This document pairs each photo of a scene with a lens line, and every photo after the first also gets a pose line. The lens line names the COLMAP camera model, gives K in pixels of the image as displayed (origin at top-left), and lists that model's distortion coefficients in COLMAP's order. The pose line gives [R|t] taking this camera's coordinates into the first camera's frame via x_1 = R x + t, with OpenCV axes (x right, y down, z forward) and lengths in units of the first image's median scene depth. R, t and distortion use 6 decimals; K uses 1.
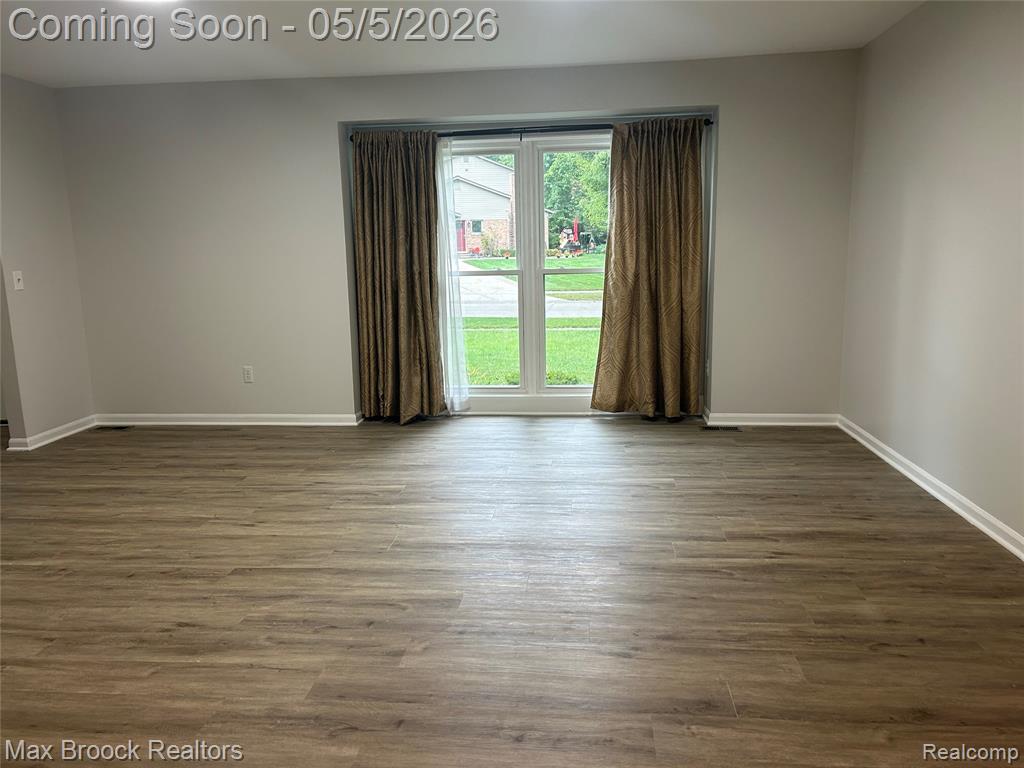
lens RADIAL K [[772.0, 0, 515.3], [0, 772.0, 385.2], [0, 0, 1]] dist [0.044590, -0.034903]
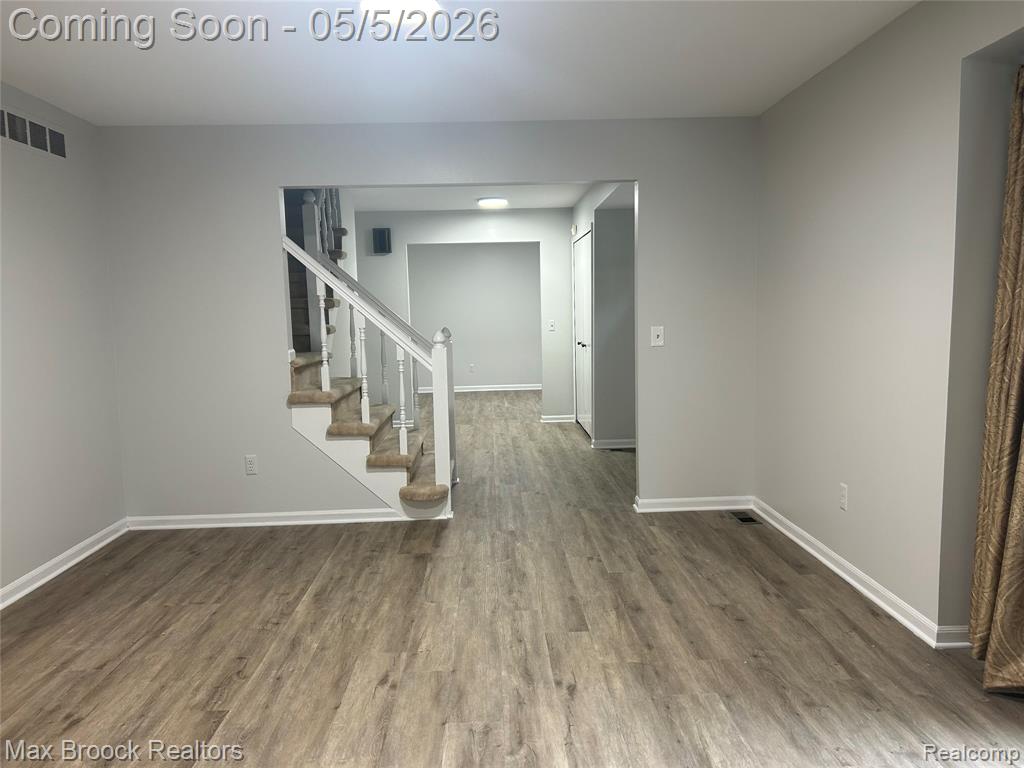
lens RADIAL K [[772.0, 0, 514.1], [0, 772.0, 386.4], [0, 0, 1]] dist [0.044590, -0.034903]
pose [[0.125588, 0.120582, -0.984727, 0.382310], [-0.155368, 0.982729, 0.100522, -0.196619], [0.979841, 0.140371, 0.142154, 0.975059]]
